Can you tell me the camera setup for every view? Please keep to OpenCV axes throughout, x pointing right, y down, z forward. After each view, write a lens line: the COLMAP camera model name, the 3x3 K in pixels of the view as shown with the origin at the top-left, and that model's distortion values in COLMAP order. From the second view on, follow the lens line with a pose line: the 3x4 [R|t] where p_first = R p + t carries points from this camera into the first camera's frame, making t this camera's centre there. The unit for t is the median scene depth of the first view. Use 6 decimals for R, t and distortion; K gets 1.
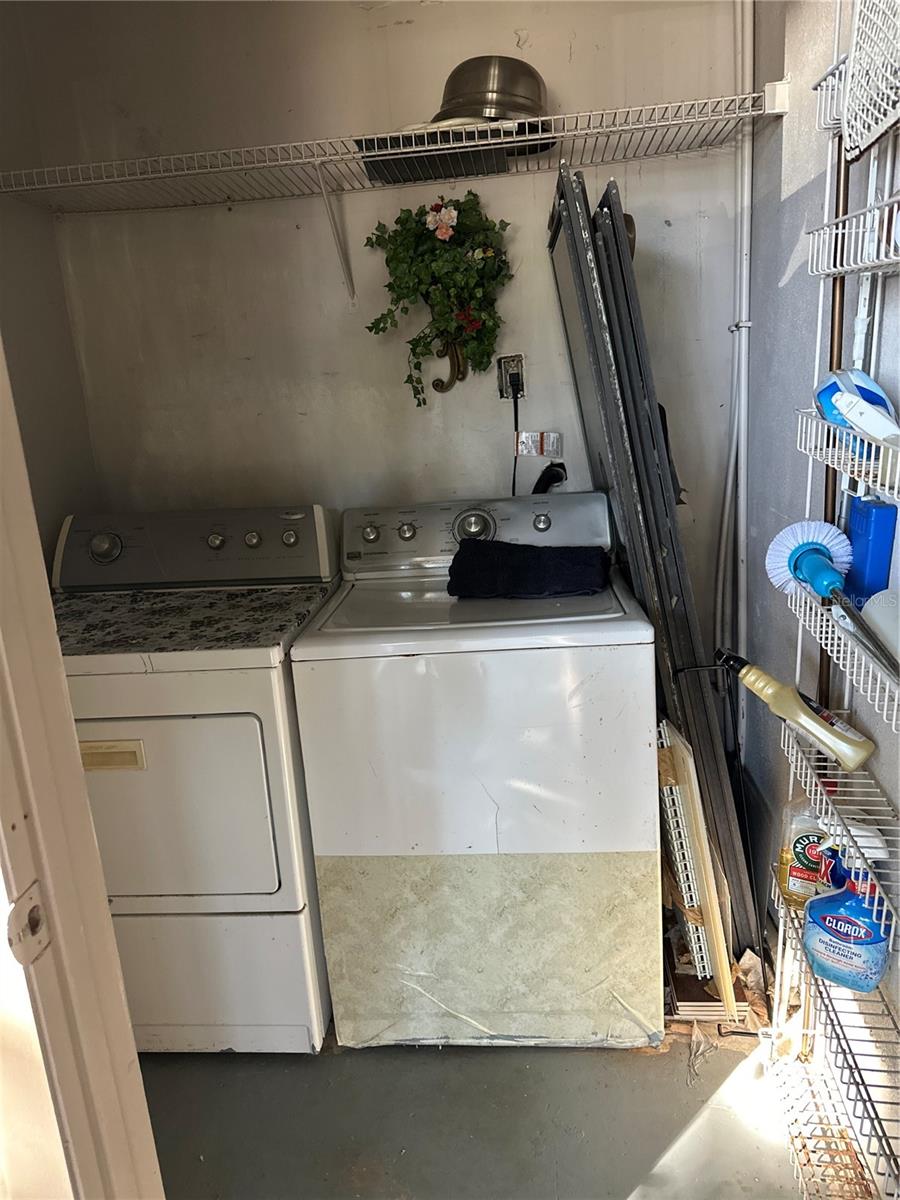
lens RADIAL K [[847.6, 0, 451.1], [0, 847.6, 603.8], [0, 0, 1]] dist [0.010188, -0.000077]
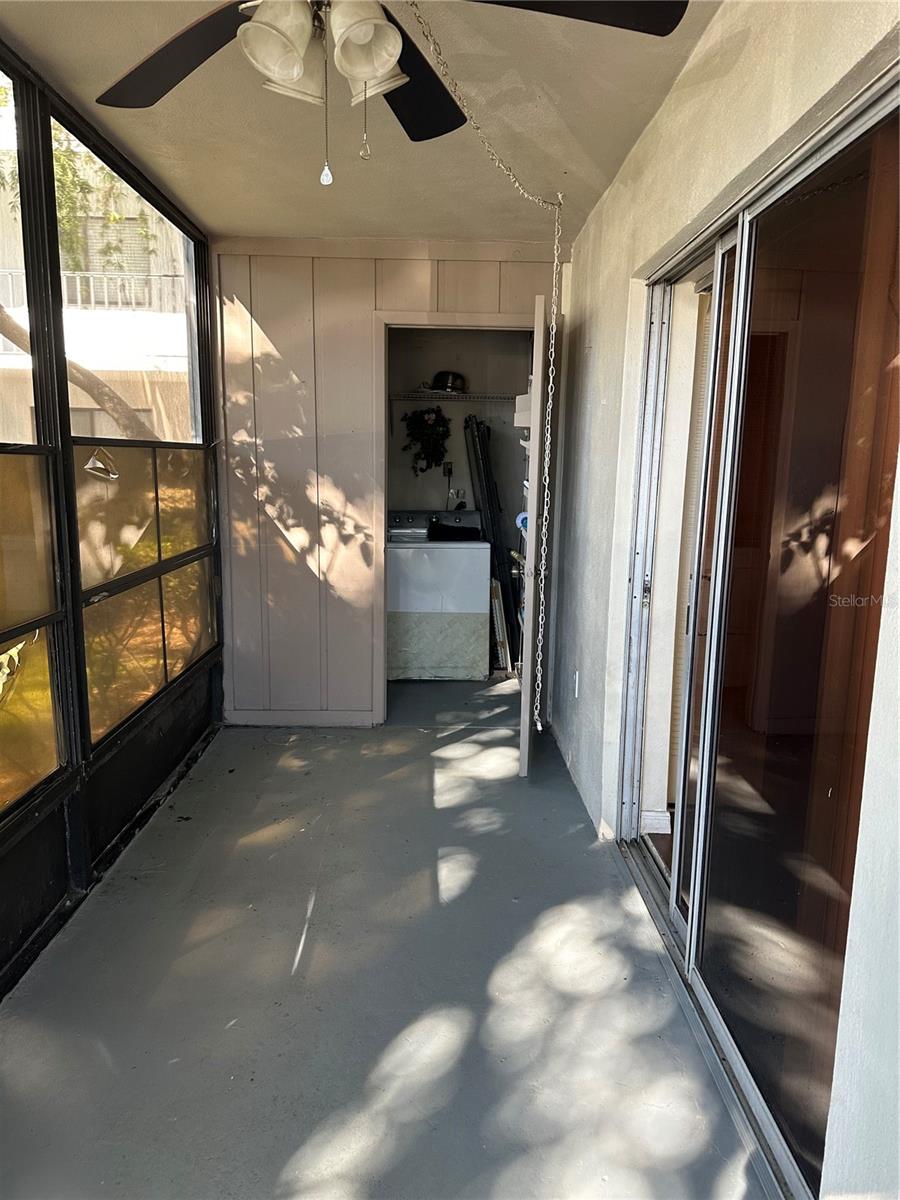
lens RADIAL K [[847.6, 0, 450.4], [0, 847.6, 603.0], [0, 0, 1]] dist [0.010188, -0.000077]
pose [[0.989793, 0.058490, 0.129953, -0.283098], [-0.047960, 0.995417, -0.082735, 0.438534], [-0.134197, 0.075659, 0.988062, -1.884687]]
